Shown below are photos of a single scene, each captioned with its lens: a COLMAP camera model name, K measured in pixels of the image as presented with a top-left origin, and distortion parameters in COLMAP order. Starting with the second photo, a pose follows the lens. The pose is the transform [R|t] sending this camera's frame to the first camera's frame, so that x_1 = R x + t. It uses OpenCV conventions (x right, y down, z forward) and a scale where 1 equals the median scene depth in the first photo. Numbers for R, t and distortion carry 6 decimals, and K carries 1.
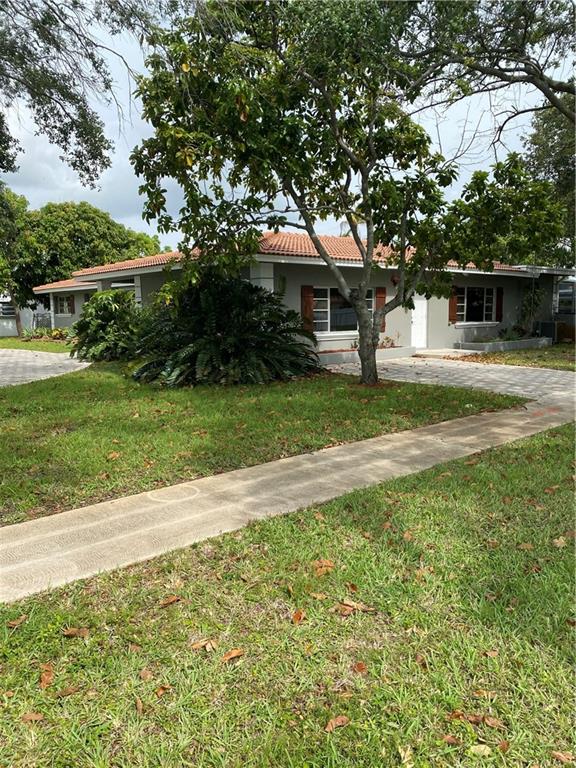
lens RADIAL K [[587.5, 0, 288.0], [0, 587.5, 384.0], [0, 0, 1]] dist [0.009619, -0.001925]
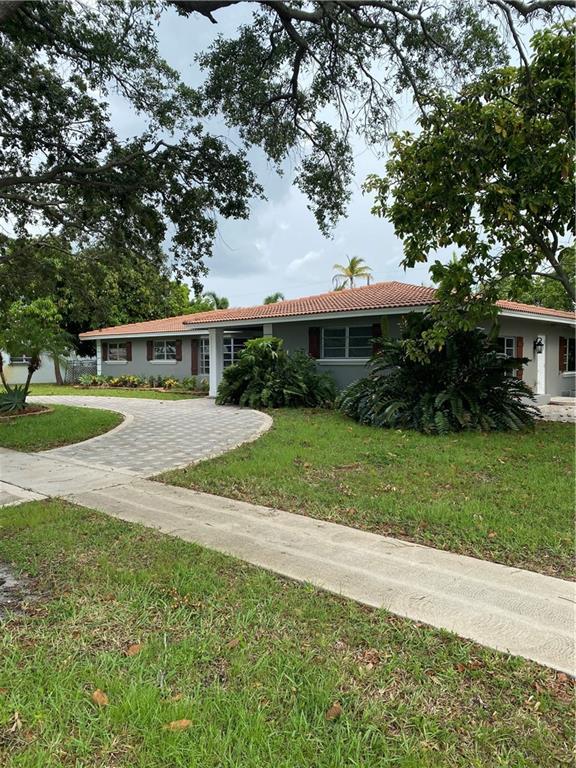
lens RADIAL K [[587.5, 0, 288.0], [0, 587.5, 384.0], [0, 0, 1]] dist [0.009619, -0.001925]
pose [[0.996680, 0.005875, 0.081203, -0.283164], [0.000963, 0.996473, -0.083909, 0.003685], [-0.081409, 0.083708, 0.993159, 0.009988]]
